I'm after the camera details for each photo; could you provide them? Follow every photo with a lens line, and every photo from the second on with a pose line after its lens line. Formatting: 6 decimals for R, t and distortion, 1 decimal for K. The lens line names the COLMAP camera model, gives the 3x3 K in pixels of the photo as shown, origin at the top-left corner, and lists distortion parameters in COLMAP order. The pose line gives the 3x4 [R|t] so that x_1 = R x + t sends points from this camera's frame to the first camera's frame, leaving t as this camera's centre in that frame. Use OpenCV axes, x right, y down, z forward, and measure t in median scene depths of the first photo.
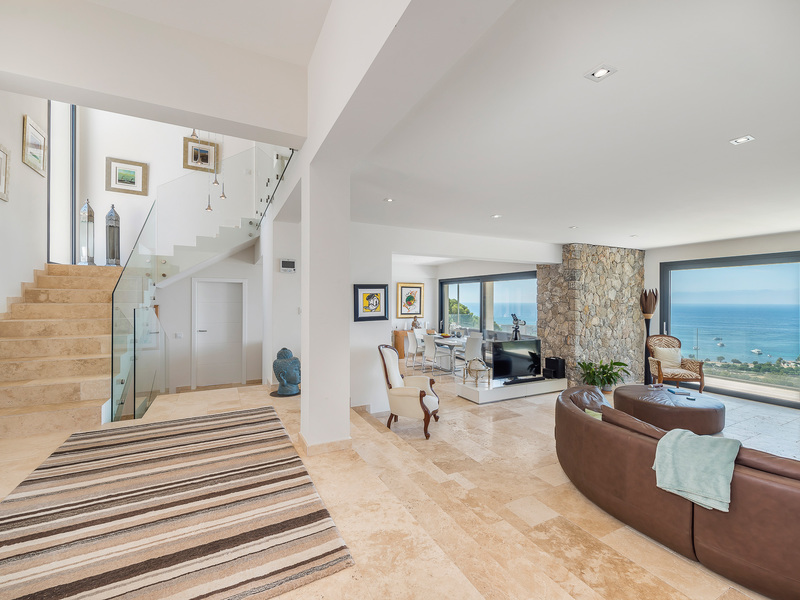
lens RADIAL K [[351.3, 0, 400.6], [0, 351.3, 300.7], [0, 0, 1]] dist [0.000421, 0.000025]
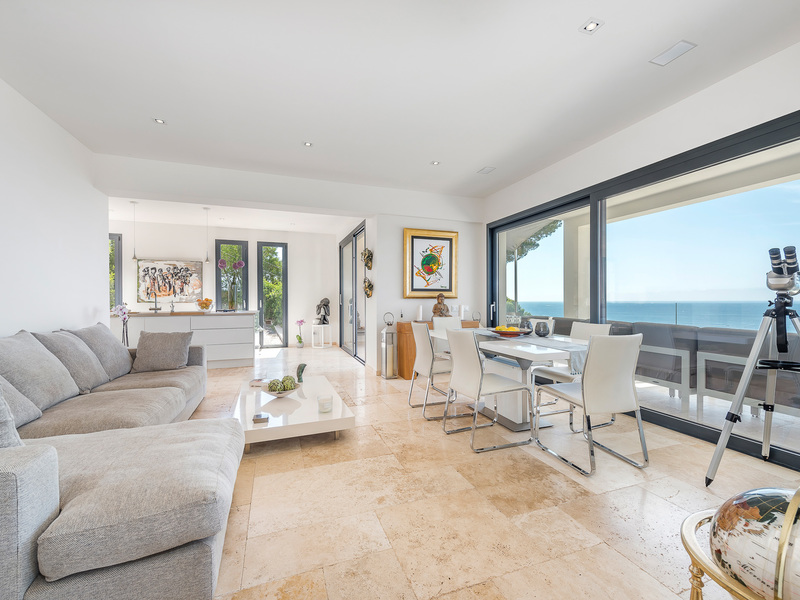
lens RADIAL K [[351.3, 0, 402.7], [0, 351.3, 297.2], [0, 0, 1]] dist [0.000421, 0.000025]
pose [[0.992097, -0.008038, -0.125218, 0.051823], [0.007804, 0.999967, -0.002360, 0.049362], [0.125233, 0.001365, 0.992126, 0.488709]]
